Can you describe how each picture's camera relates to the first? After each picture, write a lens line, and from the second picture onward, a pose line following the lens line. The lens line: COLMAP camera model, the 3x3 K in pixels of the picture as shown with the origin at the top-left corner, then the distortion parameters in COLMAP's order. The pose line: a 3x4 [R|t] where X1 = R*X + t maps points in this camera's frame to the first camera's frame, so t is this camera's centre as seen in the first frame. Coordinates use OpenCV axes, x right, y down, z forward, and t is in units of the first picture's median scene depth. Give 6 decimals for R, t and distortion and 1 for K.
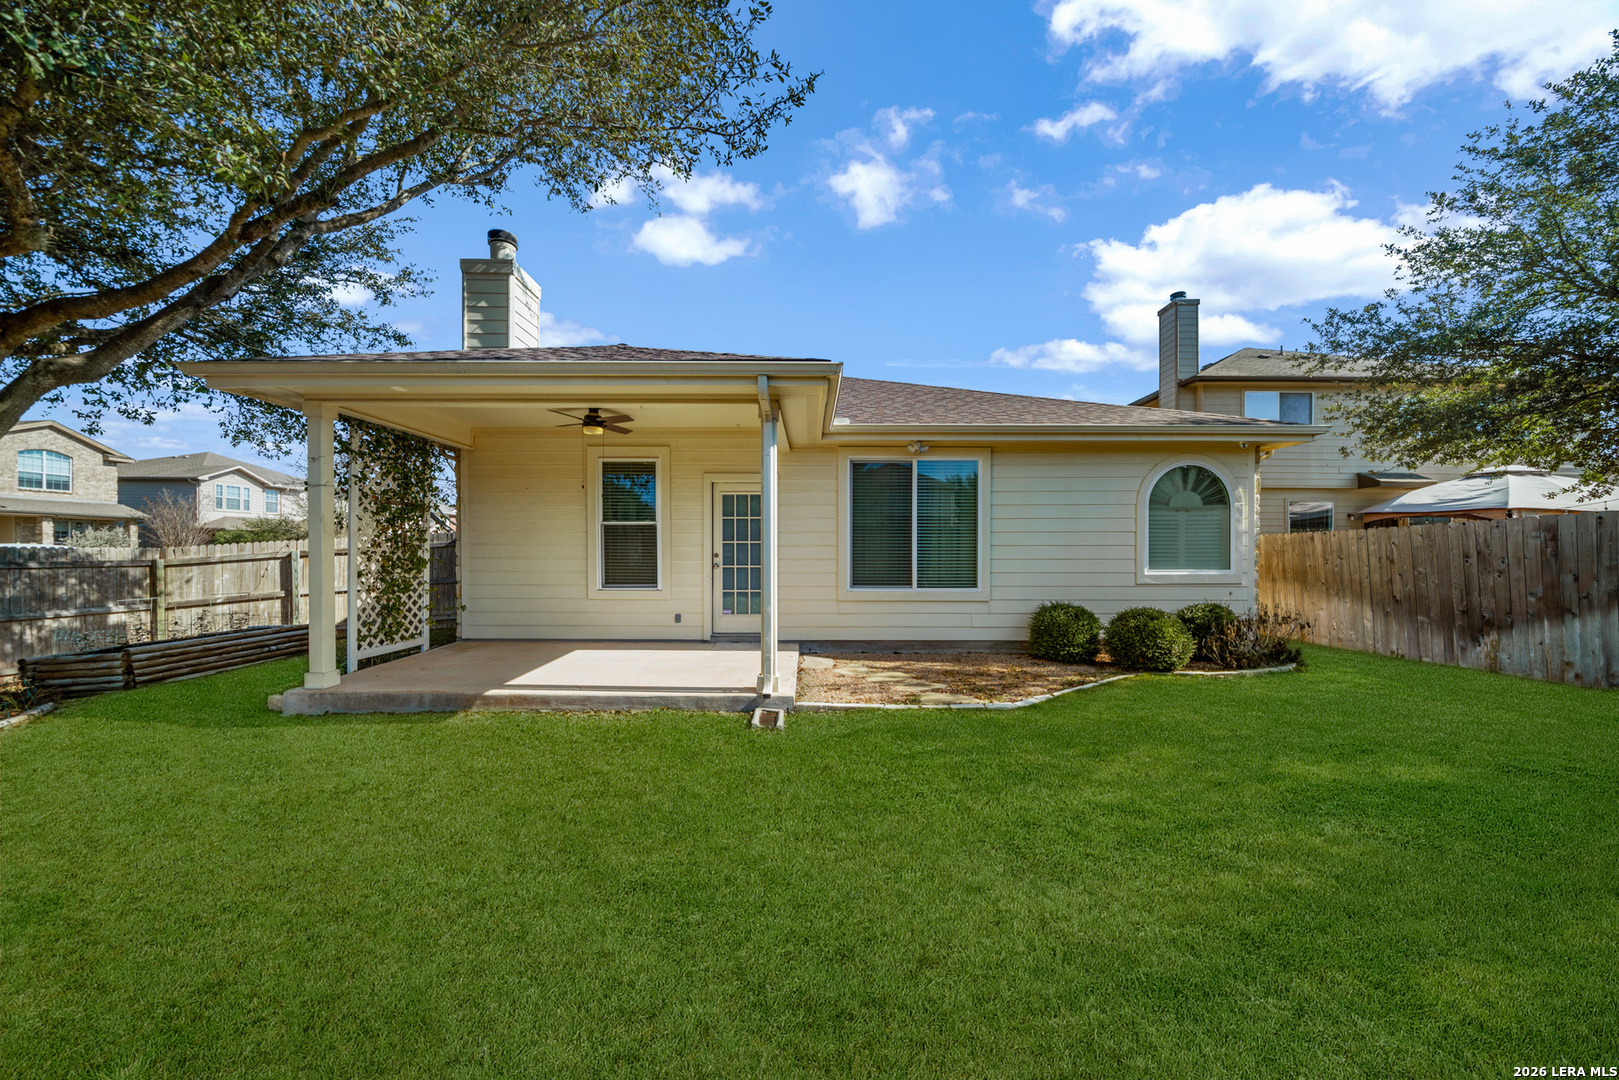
lens RADIAL K [[552.2, 0, 807.7], [0, 552.2, 549.3], [0, 0, 1]] dist [-0.009217, 0.000019]
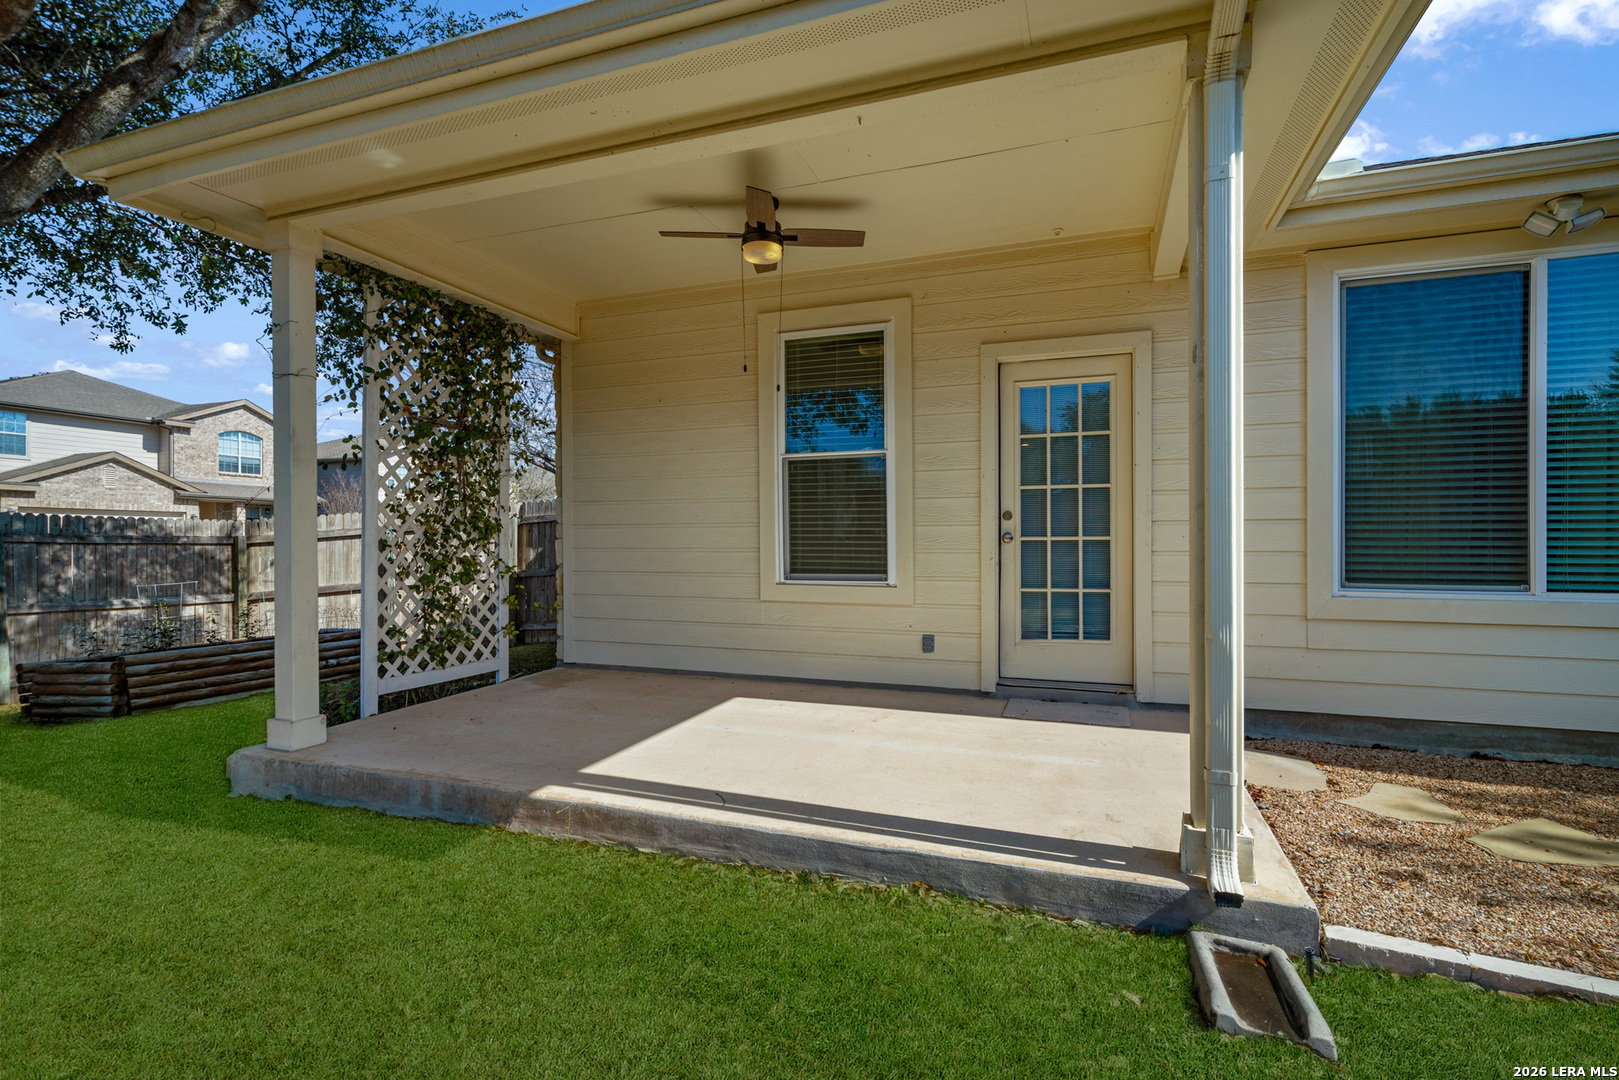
lens RADIAL K [[766.6, 0, 809.5], [0, 766.6, 540.0], [0, 0, 1]] dist [-0.001564, -0.000166]
pose [[0.939685, -0.002409, -0.342032, -0.116793], [0.001479, 0.999994, -0.002980, 0.039889], [0.342038, 0.002294, 0.939683, 0.370448]]
